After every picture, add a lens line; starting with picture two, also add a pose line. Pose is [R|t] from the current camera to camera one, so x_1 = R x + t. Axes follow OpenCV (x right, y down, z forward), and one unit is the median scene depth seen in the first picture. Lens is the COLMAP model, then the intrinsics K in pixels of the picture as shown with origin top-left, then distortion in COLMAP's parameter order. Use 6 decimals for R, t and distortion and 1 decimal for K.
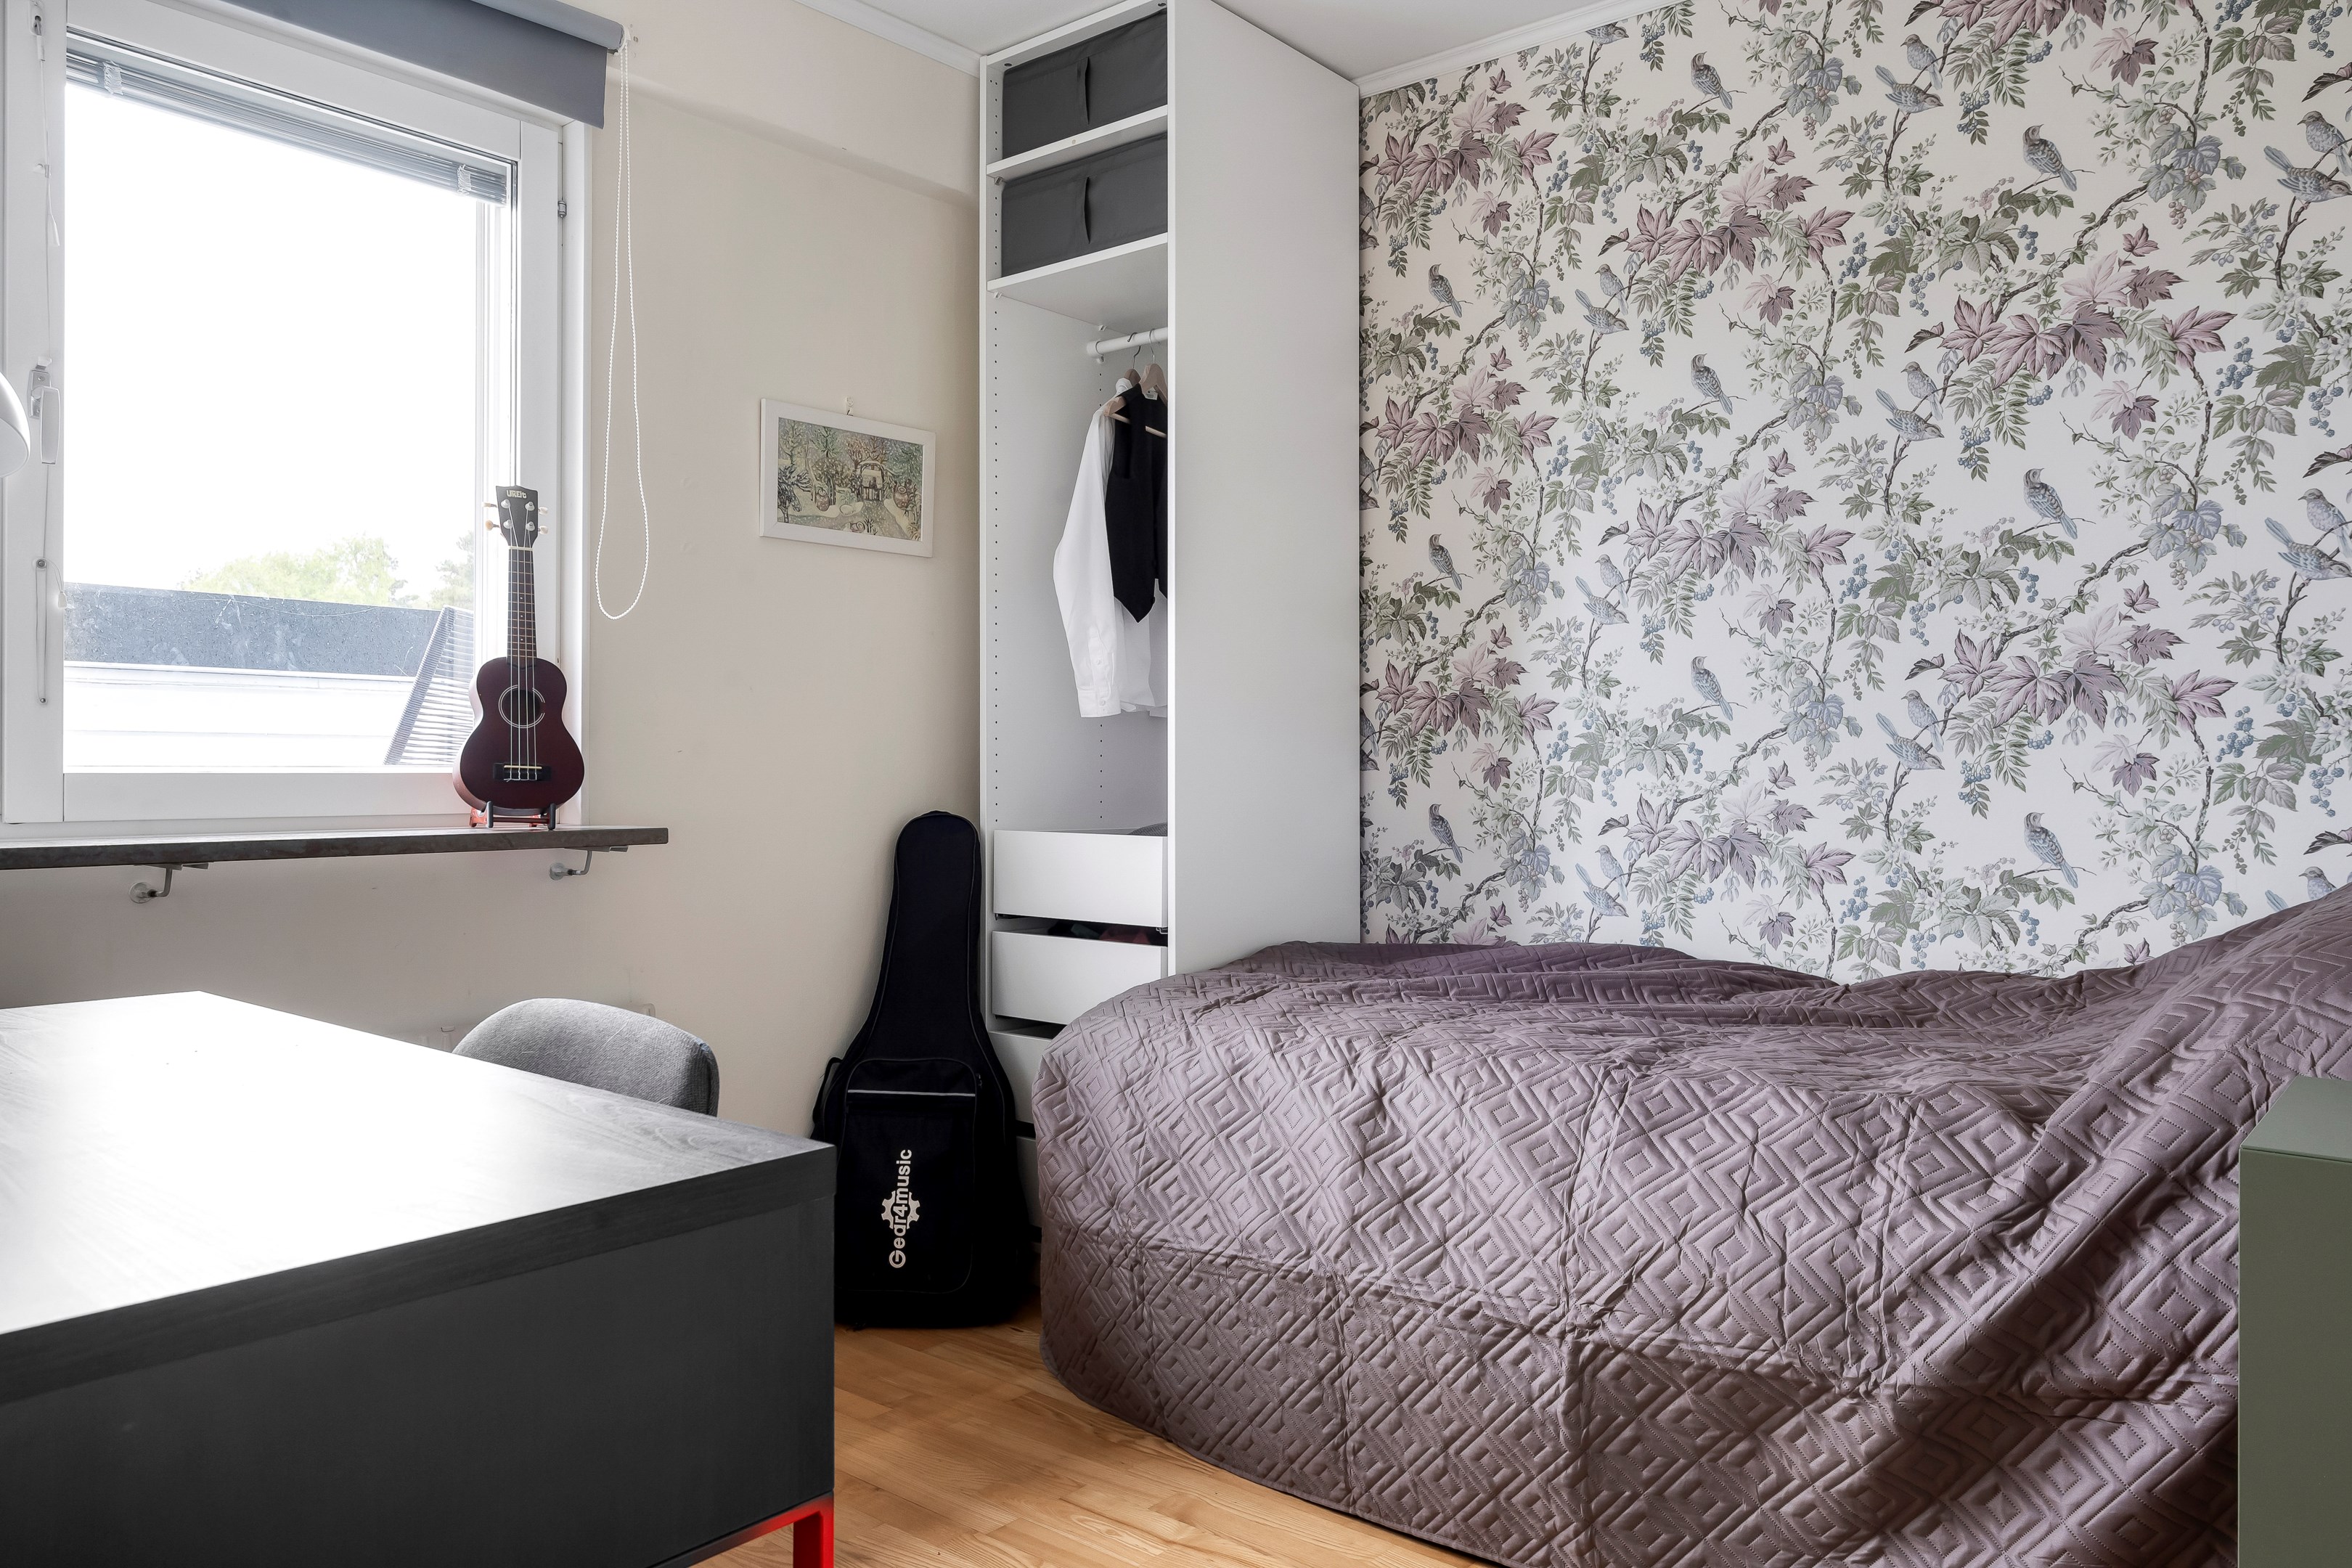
lens RADIAL K [[1667.8, 0, 1177.9], [0, 1667.8, 776.7], [0, 0, 1]] dist [0.006653, 0.000191]
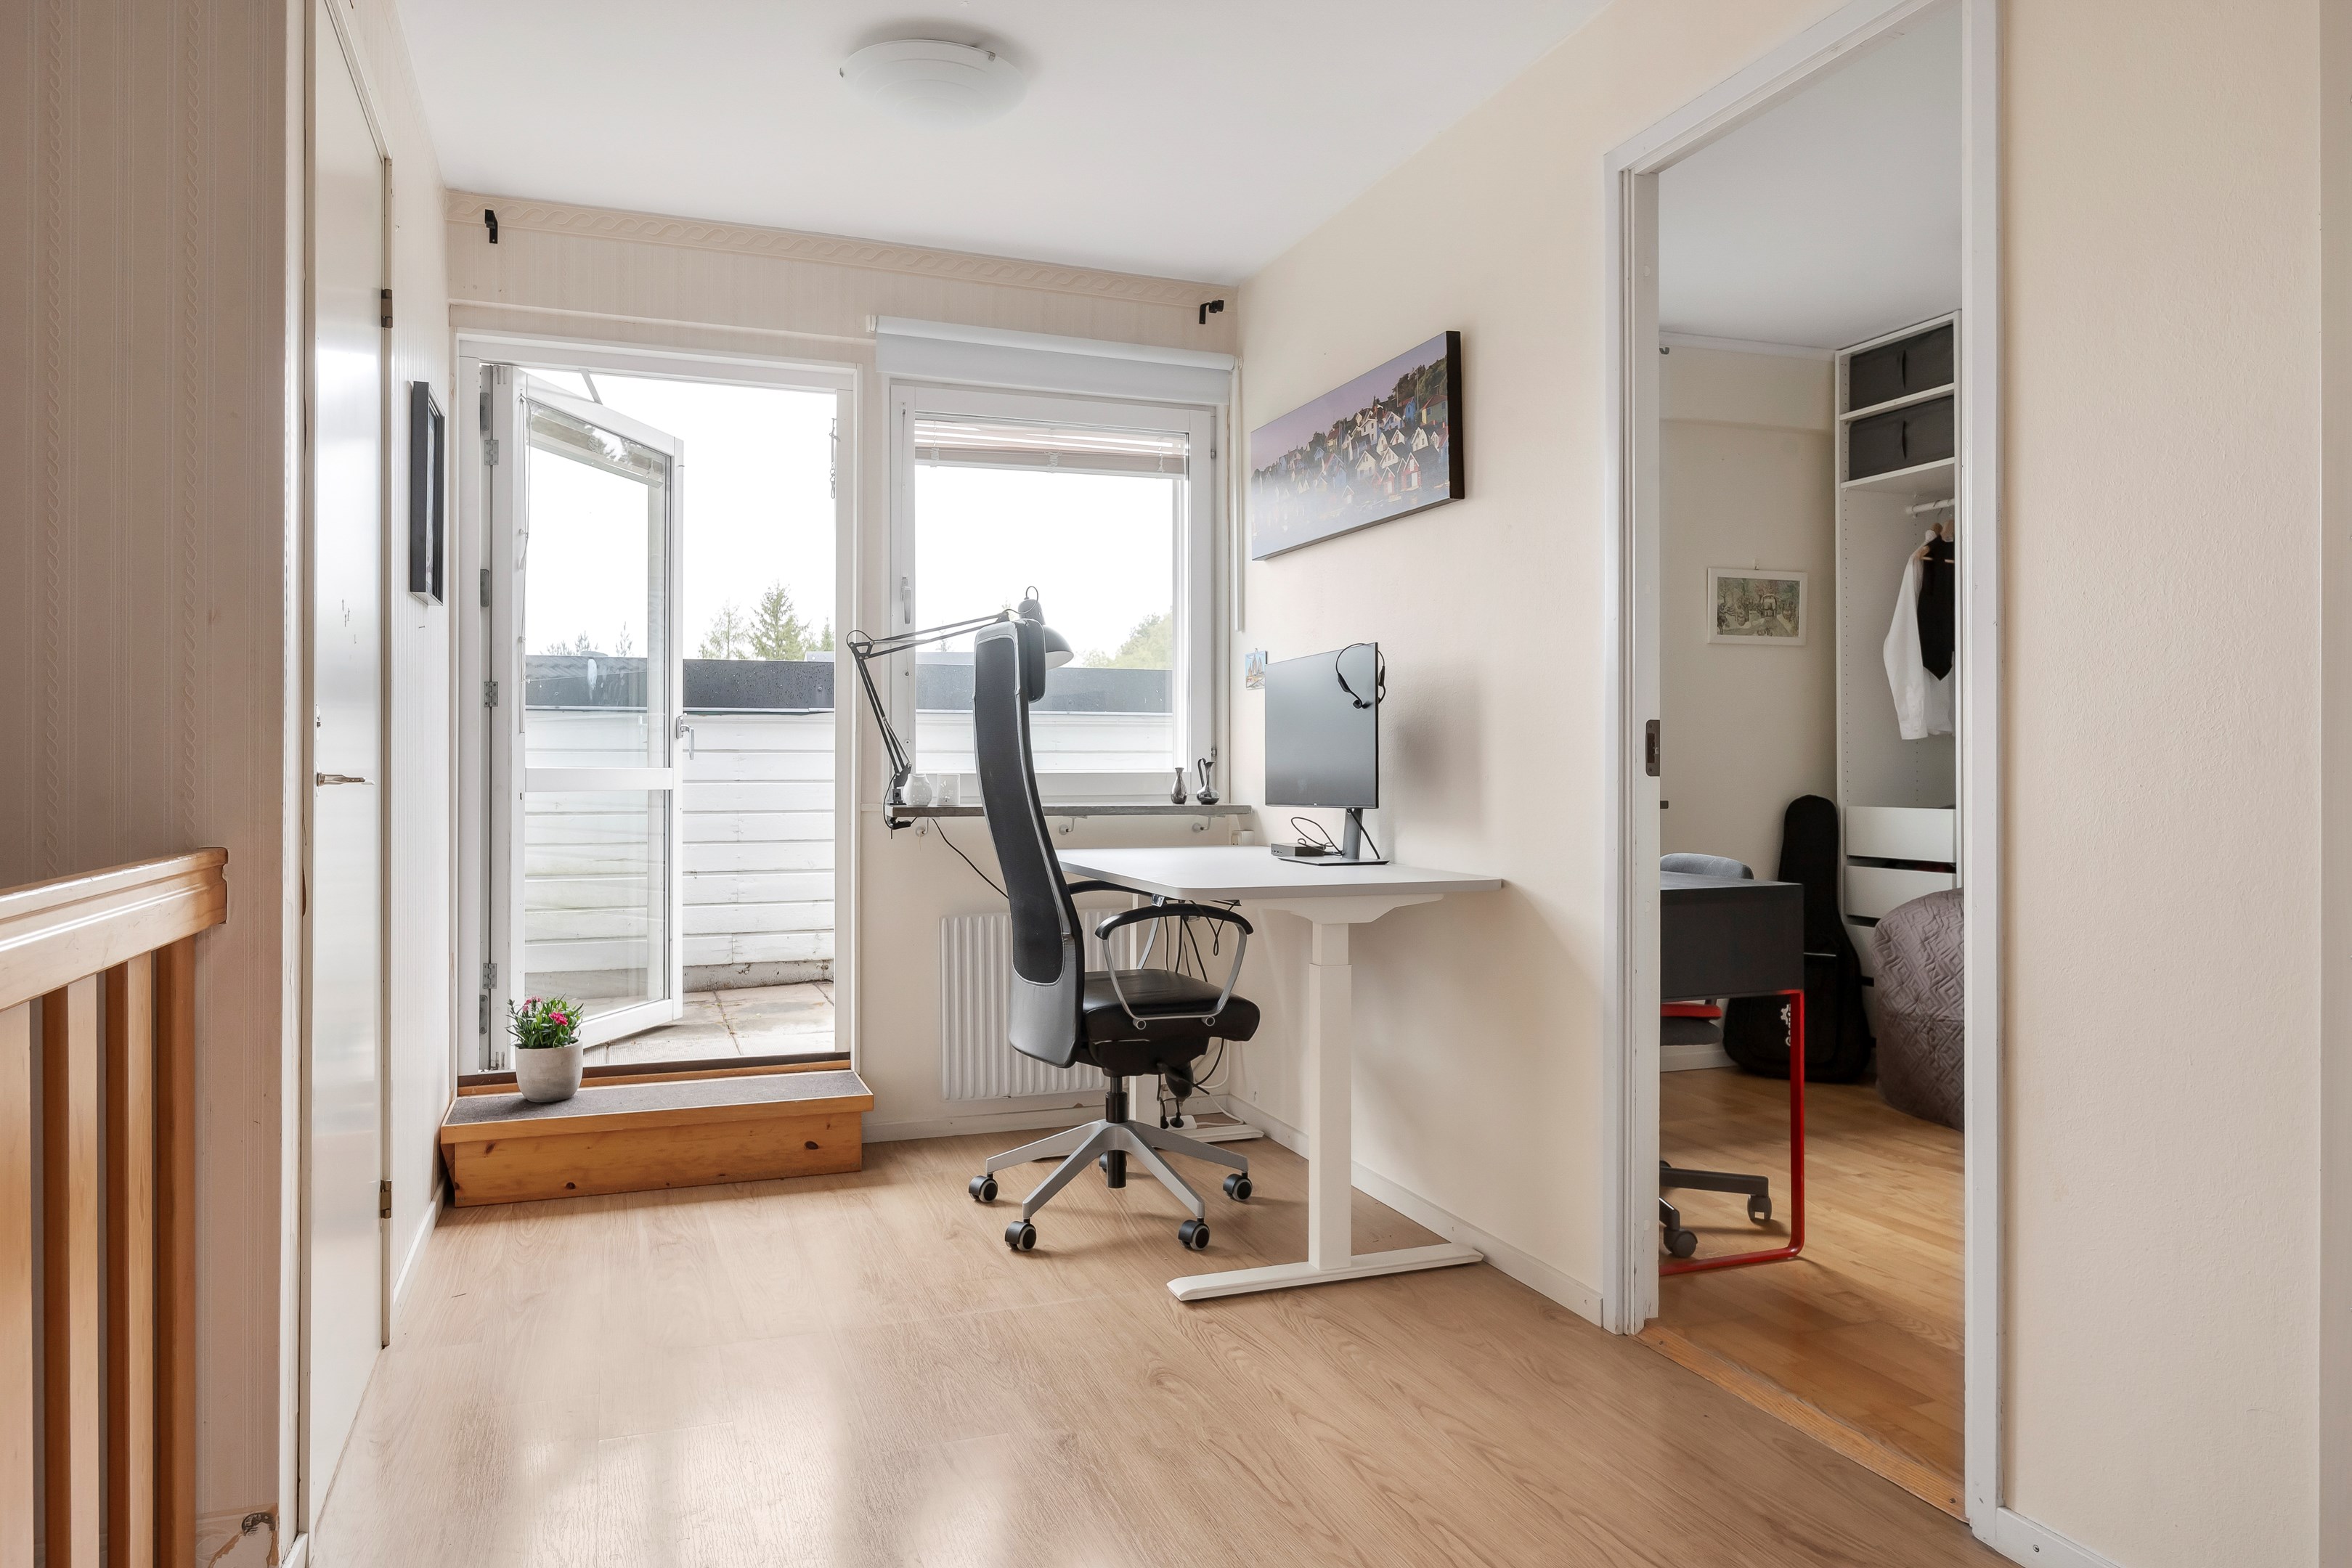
lens RADIAL K [[1559.6, 0, 1186.5], [0, 1559.6, 770.1], [0, 0, 1]] dist [-0.001110, -0.000053]
pose [[0.876893, -0.004129, -0.480668, 0.066240], [0.001125, 0.999978, -0.006538, 0.005140], [0.480685, 0.005192, 0.876878, -0.735091]]
